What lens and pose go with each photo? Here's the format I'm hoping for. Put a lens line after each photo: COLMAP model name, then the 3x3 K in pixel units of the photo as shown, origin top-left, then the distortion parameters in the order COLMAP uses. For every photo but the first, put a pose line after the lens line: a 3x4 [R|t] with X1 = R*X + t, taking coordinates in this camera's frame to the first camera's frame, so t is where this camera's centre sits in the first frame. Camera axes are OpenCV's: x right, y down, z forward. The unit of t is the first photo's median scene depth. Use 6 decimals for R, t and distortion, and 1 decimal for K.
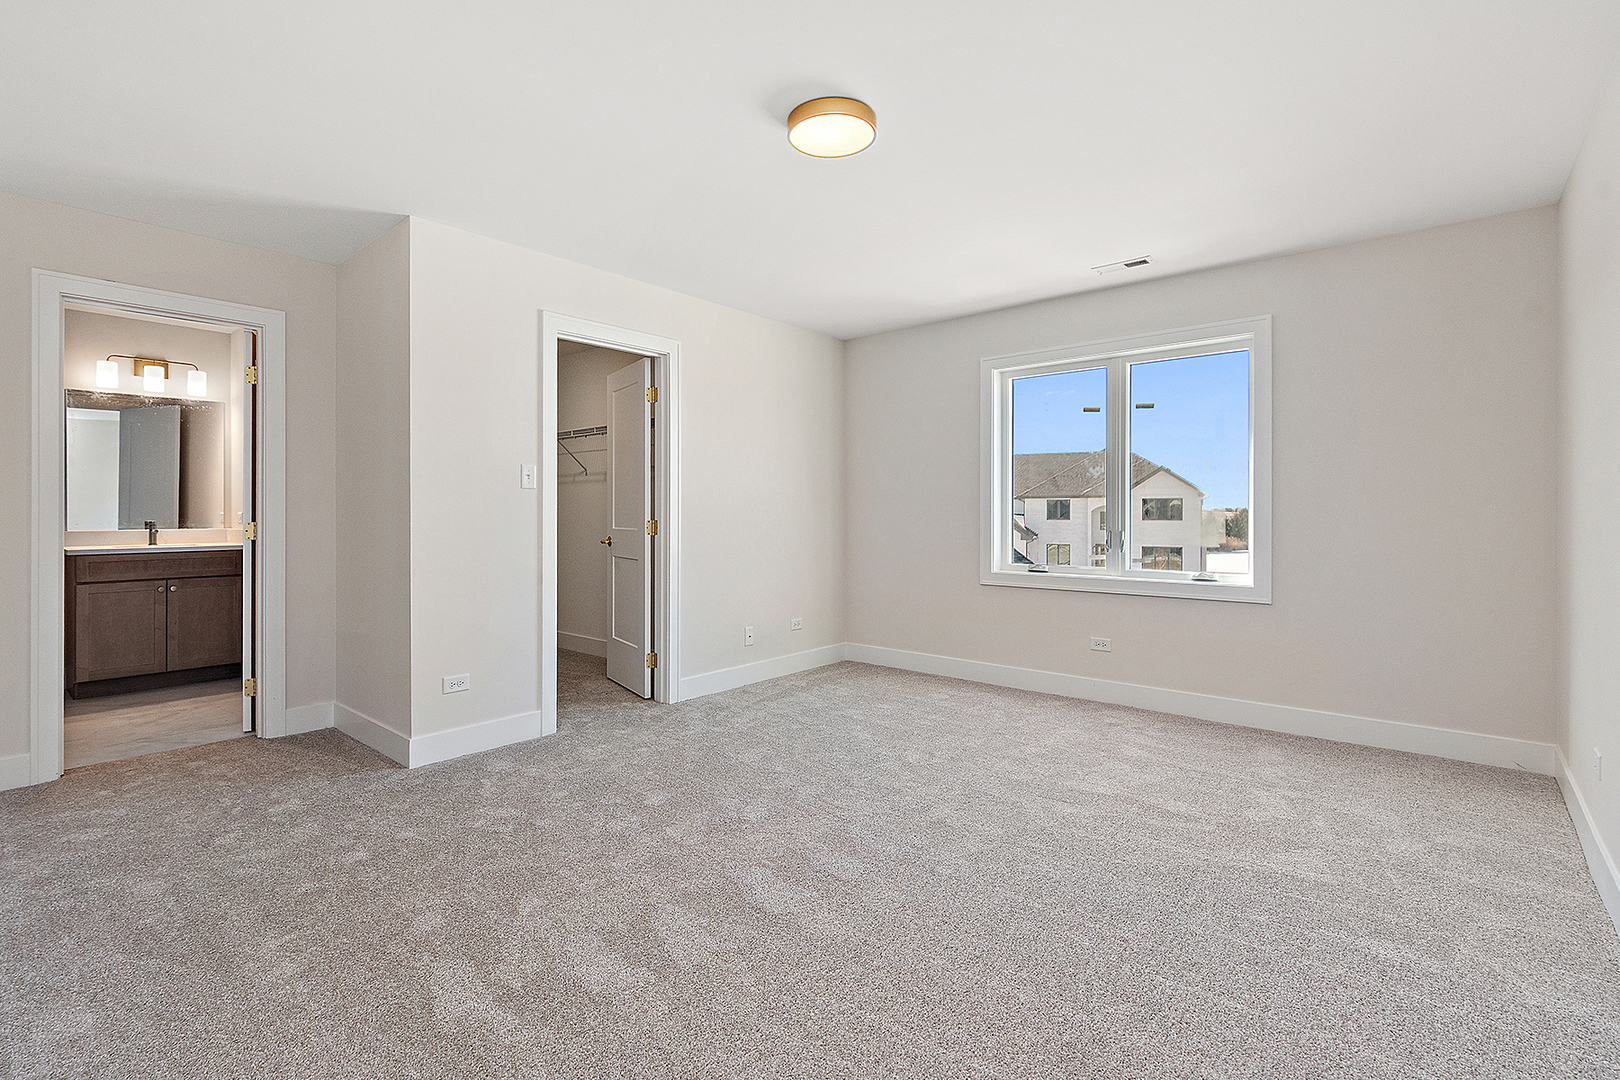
lens RADIAL K [[747.1, 0, 806.3], [0, 747.1, 510.3], [0, 0, 1]] dist [-0.000910, -0.000092]
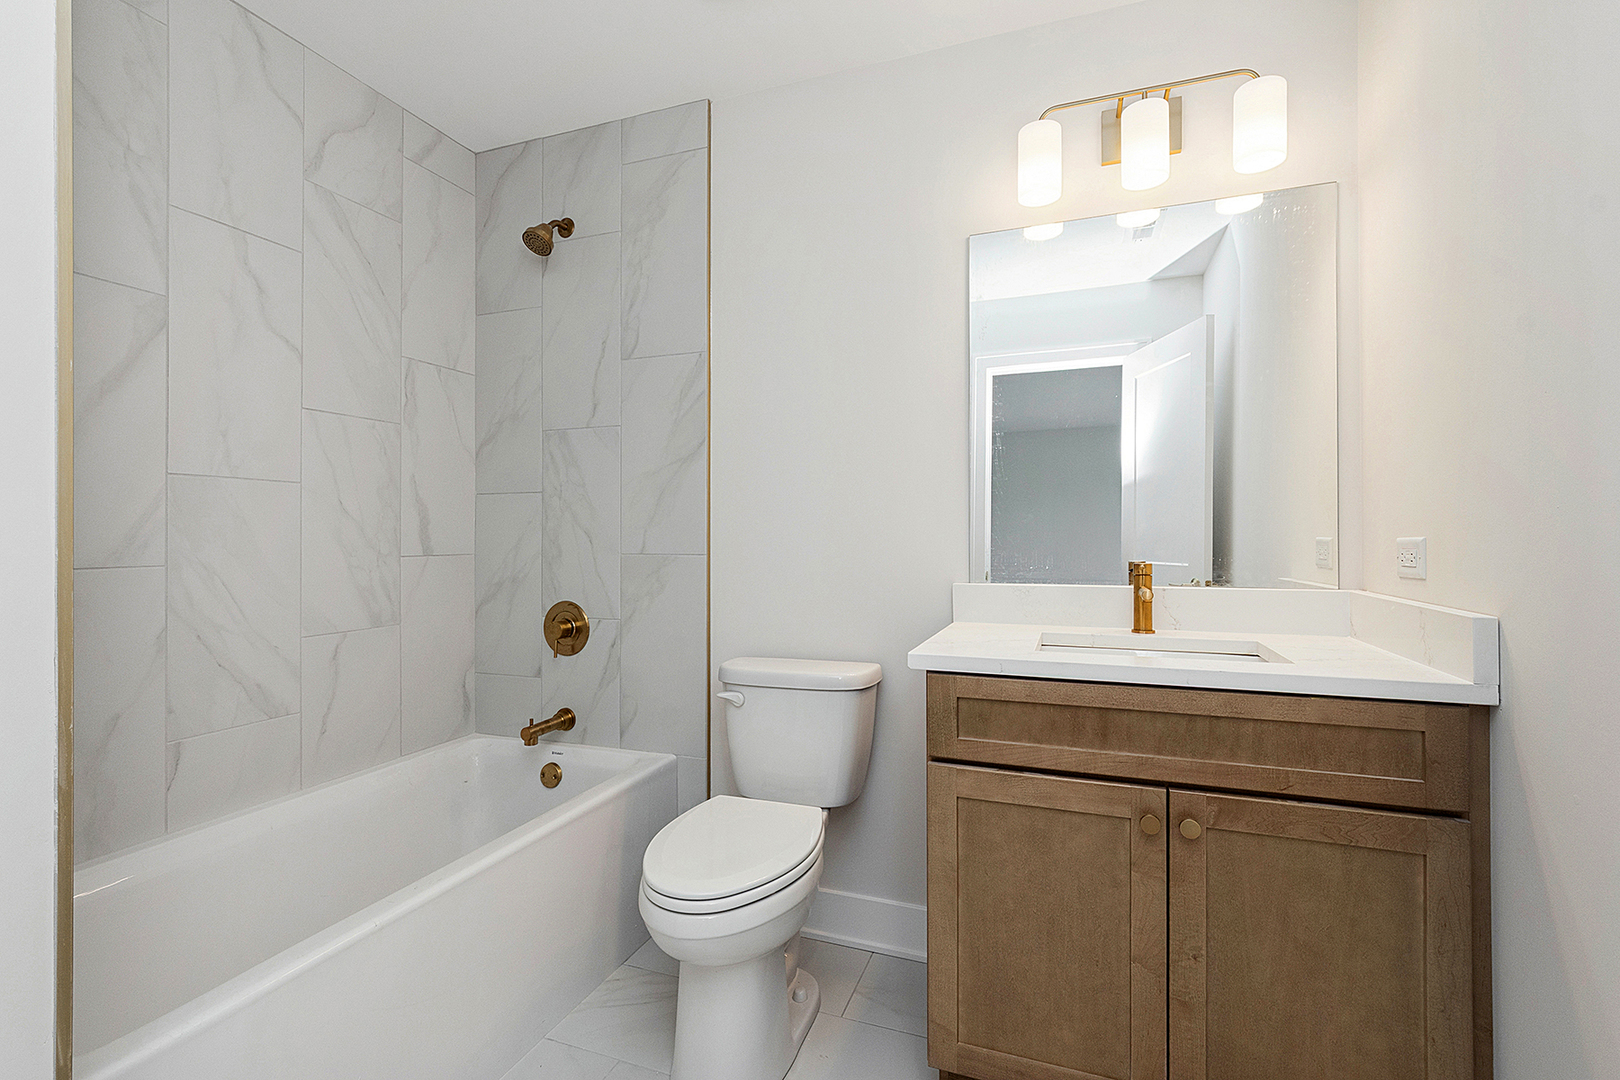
lens RADIAL K [[722.7, 0, 799.6], [0, 722.7, 540.1], [0, 0, 1]] dist [-0.001090, 0.001204]
pose [[0.326609, -0.006660, -0.945136, -0.601652], [0.002106, 0.999978, -0.006319, 0.003088], [0.945157, 0.000074, 0.326616, 0.727632]]
